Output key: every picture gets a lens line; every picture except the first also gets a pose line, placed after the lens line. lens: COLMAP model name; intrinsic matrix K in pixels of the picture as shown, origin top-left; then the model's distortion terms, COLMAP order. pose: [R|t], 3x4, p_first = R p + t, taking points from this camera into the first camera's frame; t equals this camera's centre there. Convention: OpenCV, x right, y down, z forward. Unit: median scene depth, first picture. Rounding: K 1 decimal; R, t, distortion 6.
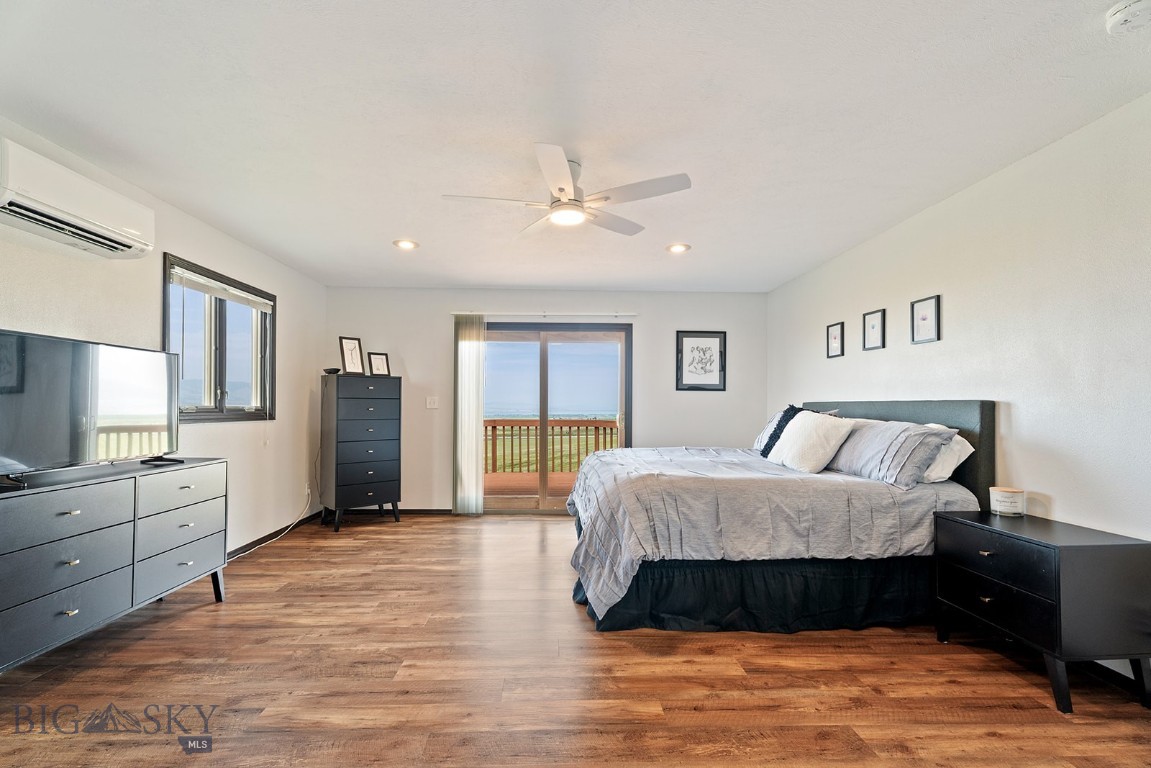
lens RADIAL K [[522.6, 0, 548.4], [0, 522.6, 398.9], [0, 0, 1]] dist [0.003107, -0.001387]
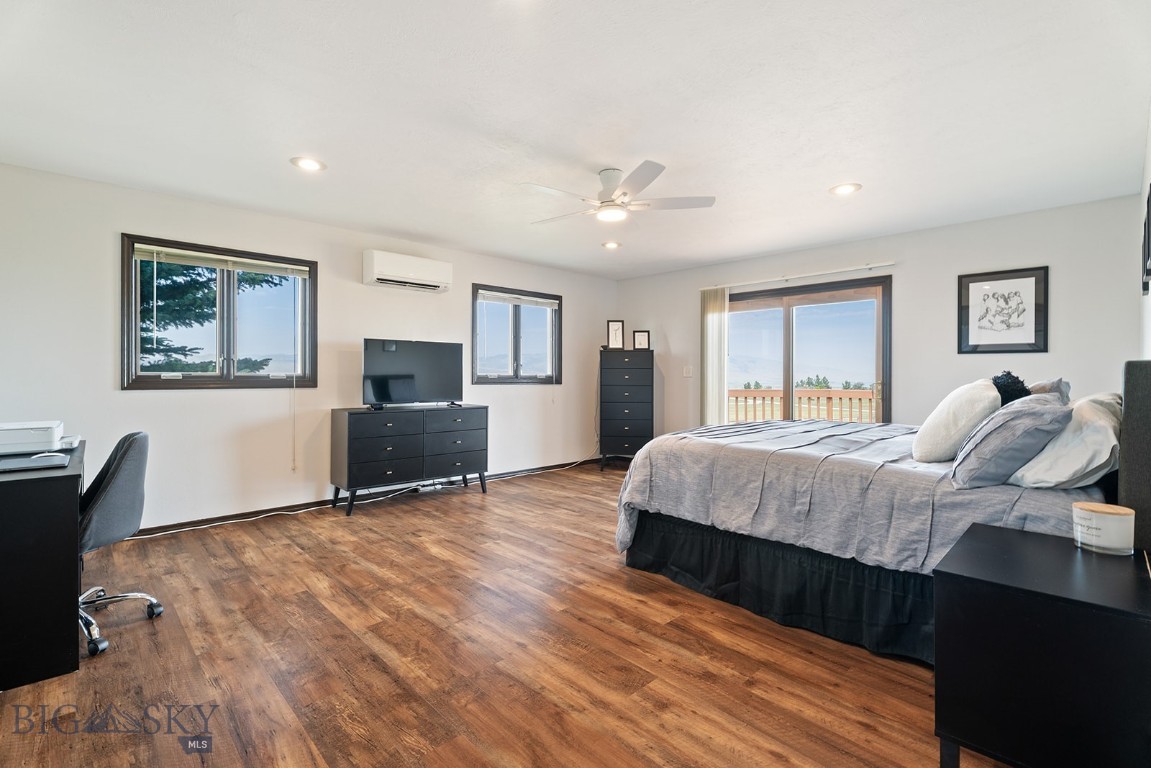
lens RADIAL K [[522.6, 0, 558.4], [0, 522.6, 373.2], [0, 0, 1]] dist [0.003107, -0.001387]
pose [[0.652574, -0.002807, -0.757720, 0.890030], [0.007589, 0.999967, 0.002831, 0.010081], [0.757687, -0.007598, 0.652574, 0.125867]]
